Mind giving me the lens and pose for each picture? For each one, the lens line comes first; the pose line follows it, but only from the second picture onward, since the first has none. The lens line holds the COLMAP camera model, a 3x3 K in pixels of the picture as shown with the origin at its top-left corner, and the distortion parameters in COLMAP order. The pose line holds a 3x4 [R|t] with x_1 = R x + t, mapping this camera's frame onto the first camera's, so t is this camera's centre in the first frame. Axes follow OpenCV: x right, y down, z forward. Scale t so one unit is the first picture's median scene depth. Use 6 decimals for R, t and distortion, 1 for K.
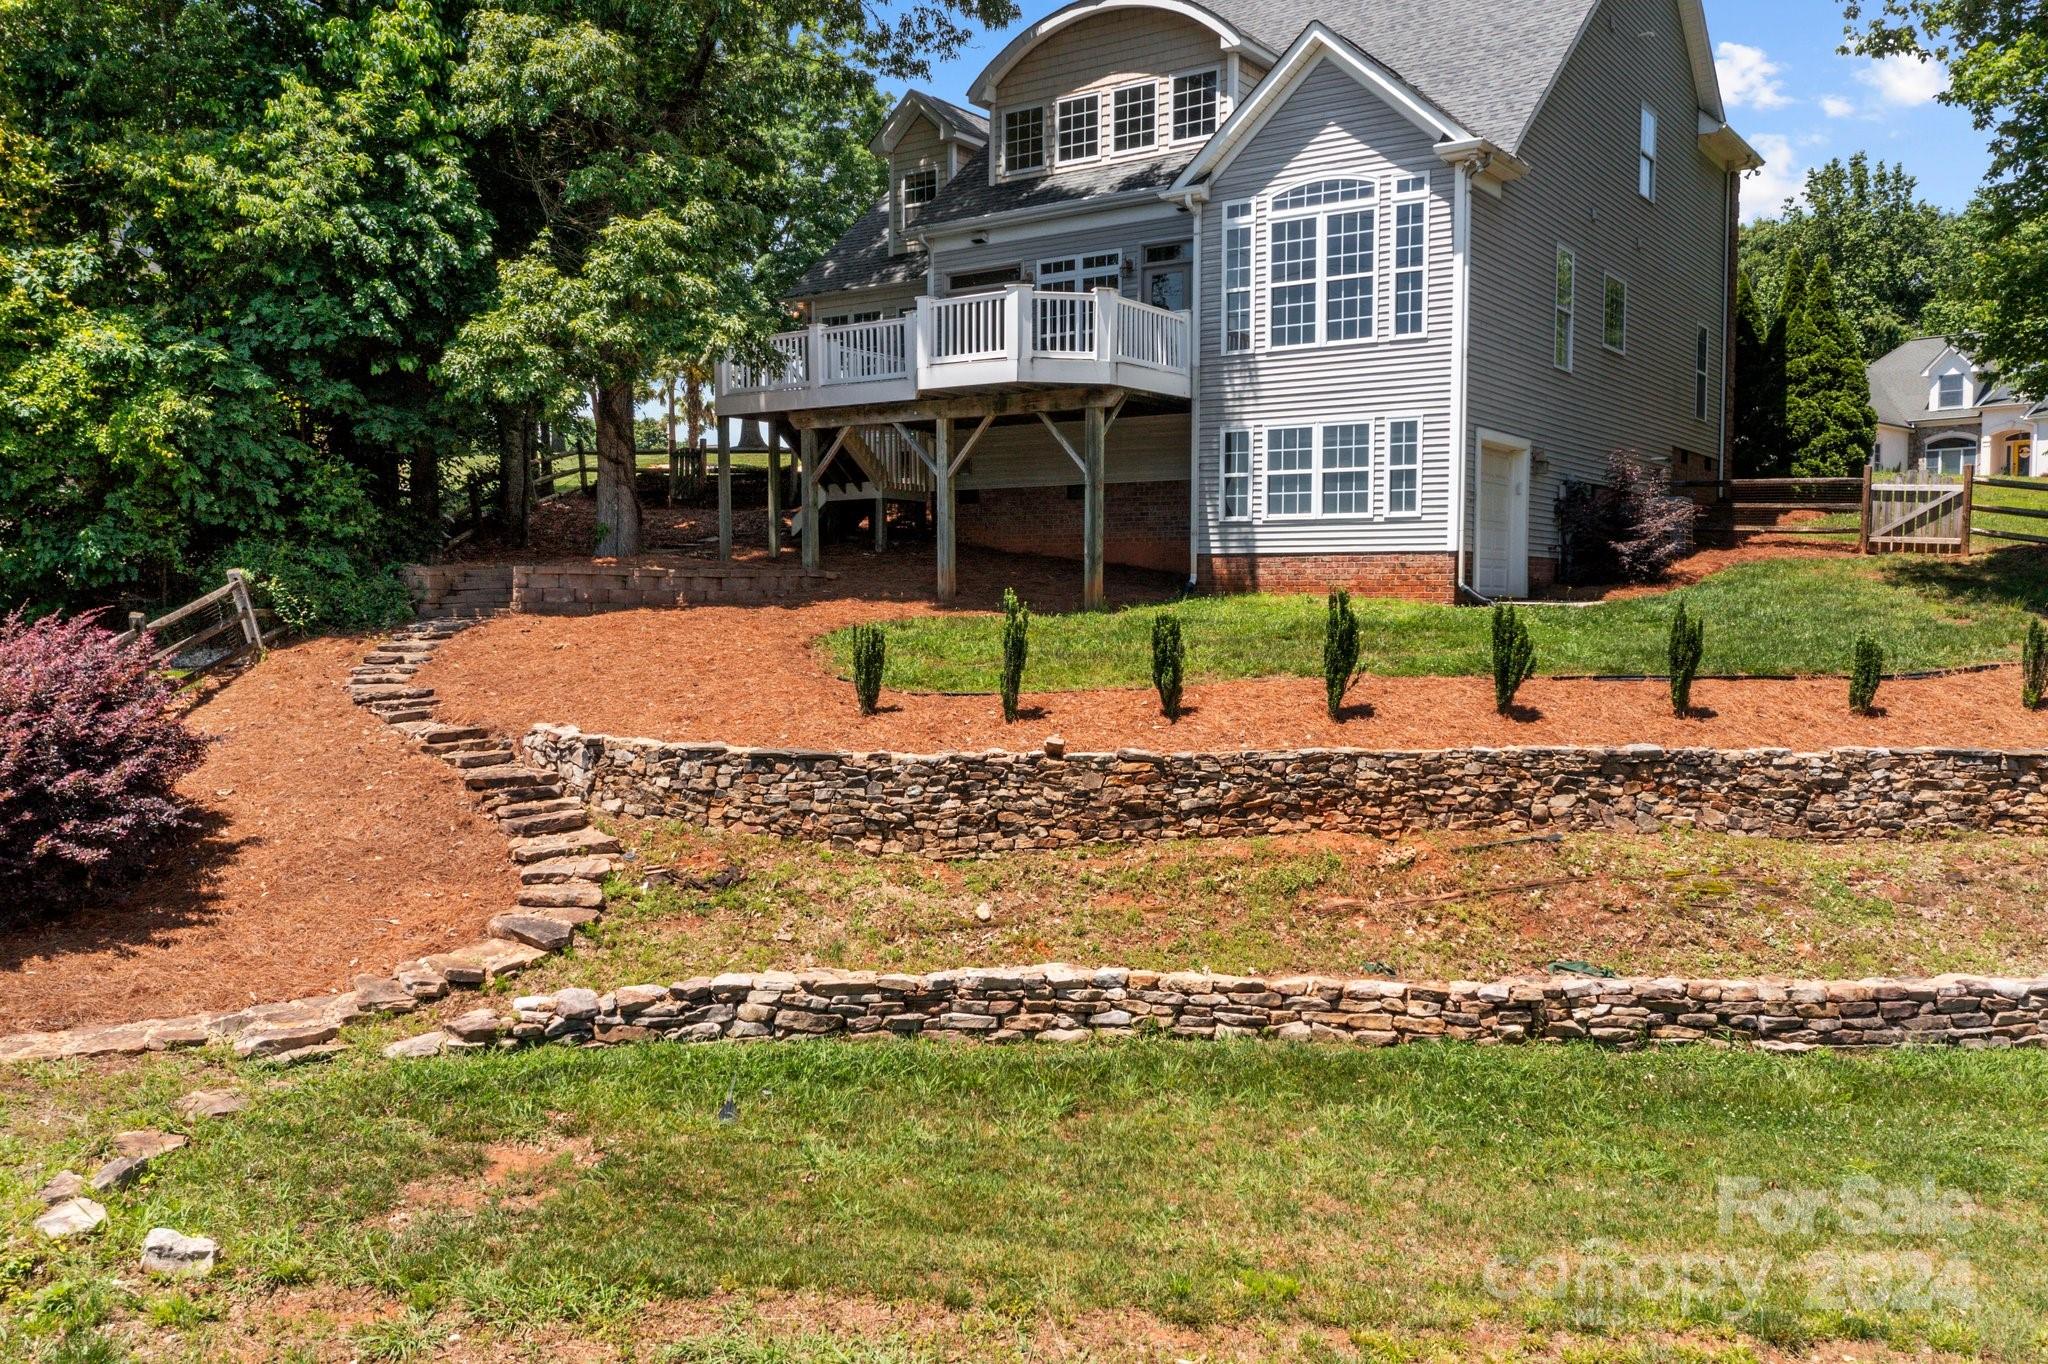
lens RADIAL K [[1632.2, 0, 1020.5], [0, 1632.2, 662.7], [0, 0, 1]] dist [-0.002058, 0.008219]
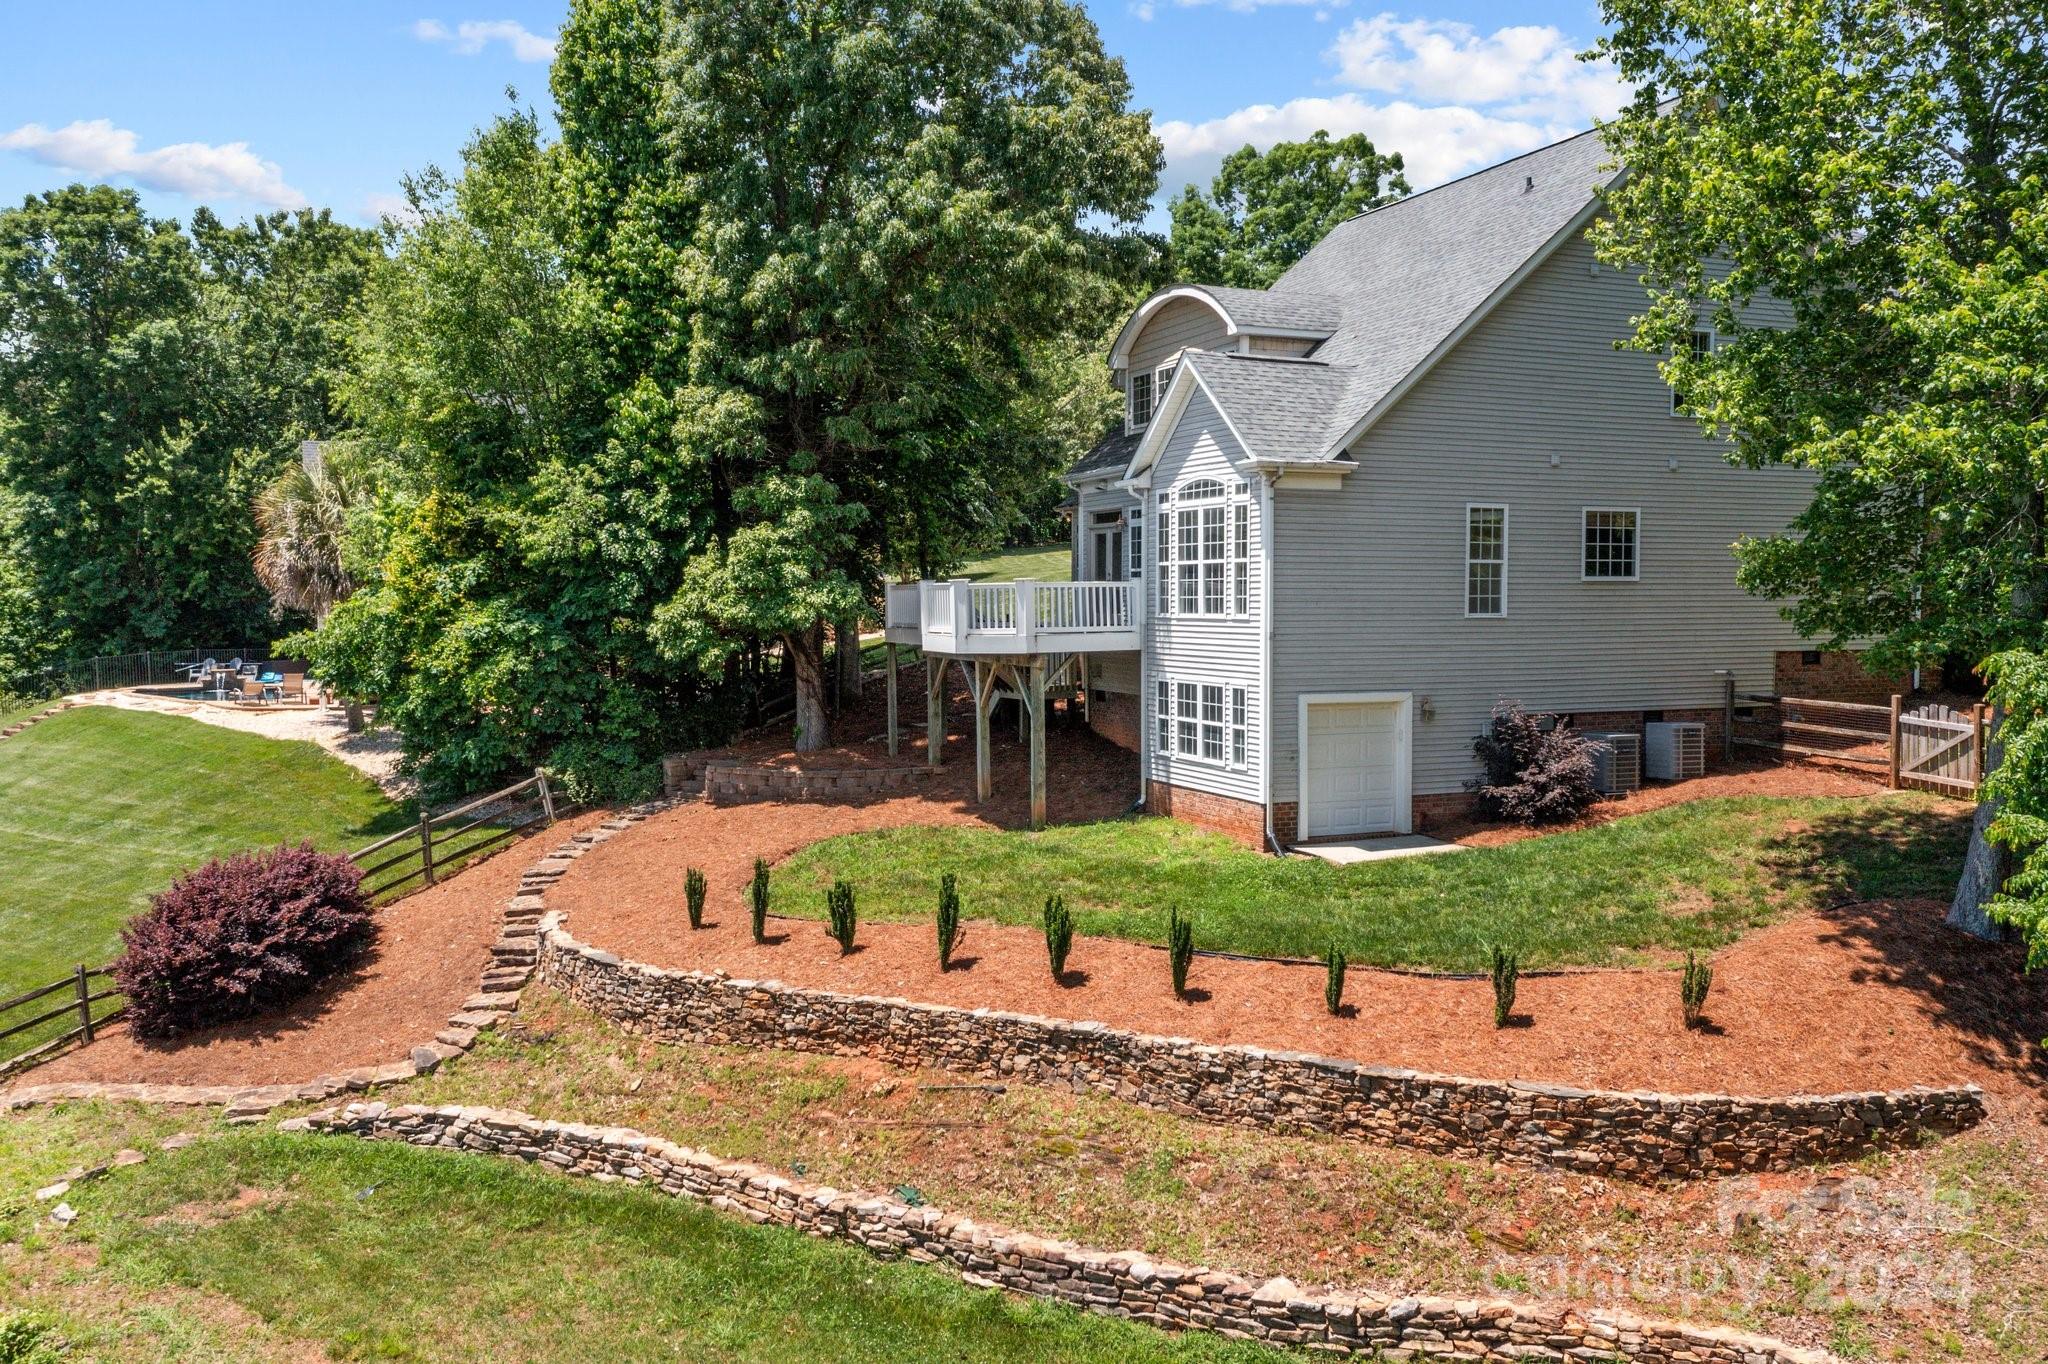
lens RADIAL K [[1605.0, 0, 1030.7], [0, 1605.0, 684.1], [0, 0, 1]] dist [0.001889, -0.000567]
pose [[0.858151, 0.020286, -0.512996, 0.984099], [-0.014091, 0.999773, 0.015964, -0.235354], [0.513204, -0.006471, 0.858242, -0.099228]]
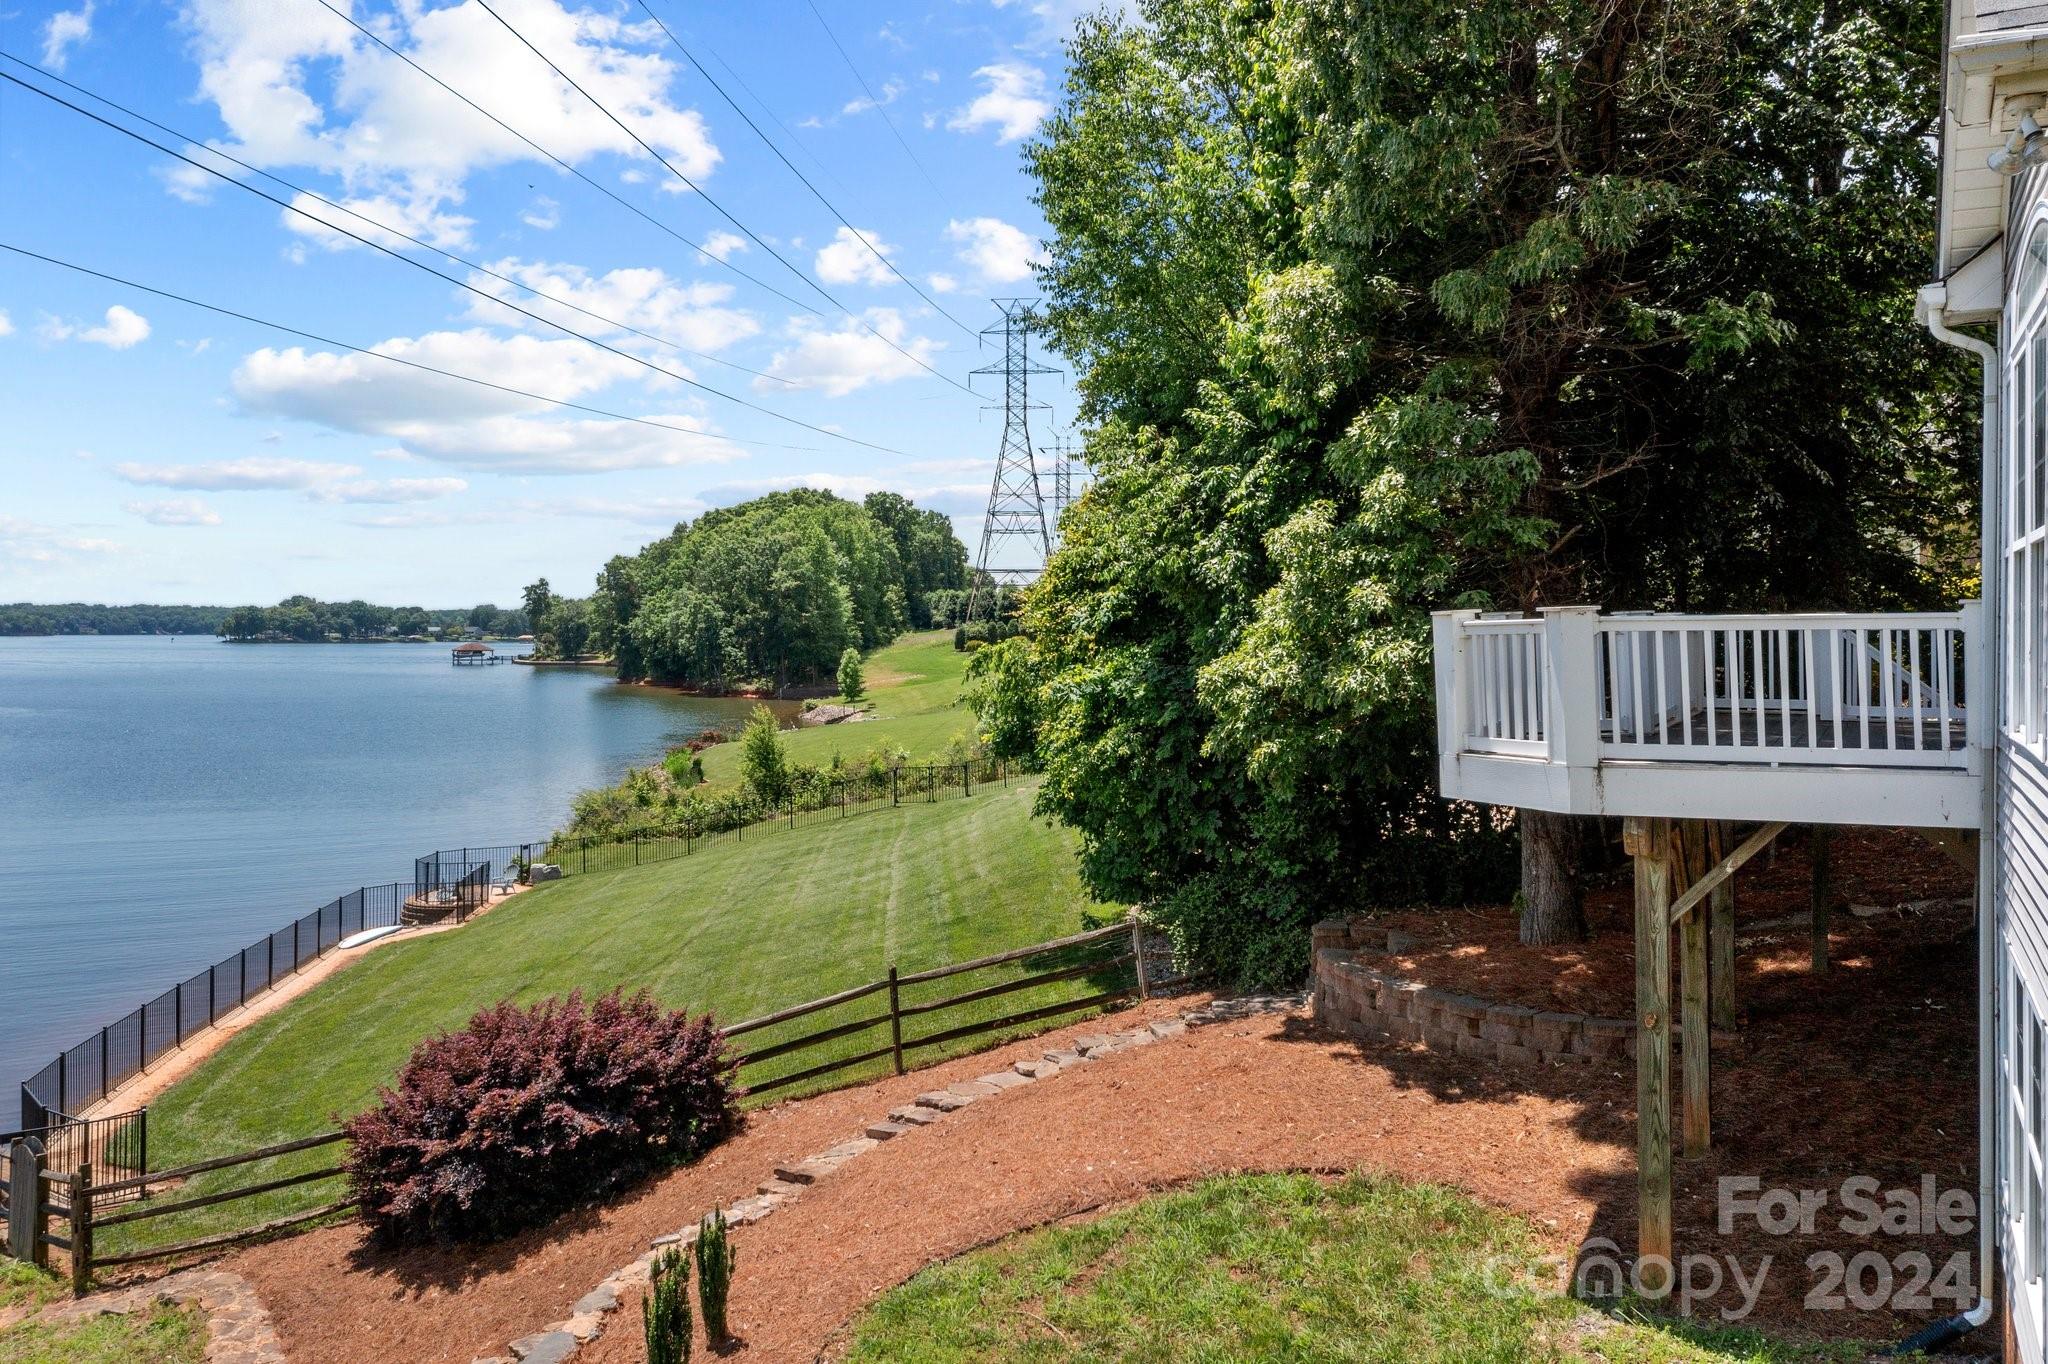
lens RADIAL K [[1632.2, 0, 1020.5], [0, 1632.2, 662.7], [0, 0, 1]] dist [-0.002058, 0.008219]
pose [[0.147901, 0.015907, -0.988874, 0.672137], [-0.040871, 0.999115, 0.009959, -0.299523], [0.988157, 0.038943, 0.148420, 1.095691]]
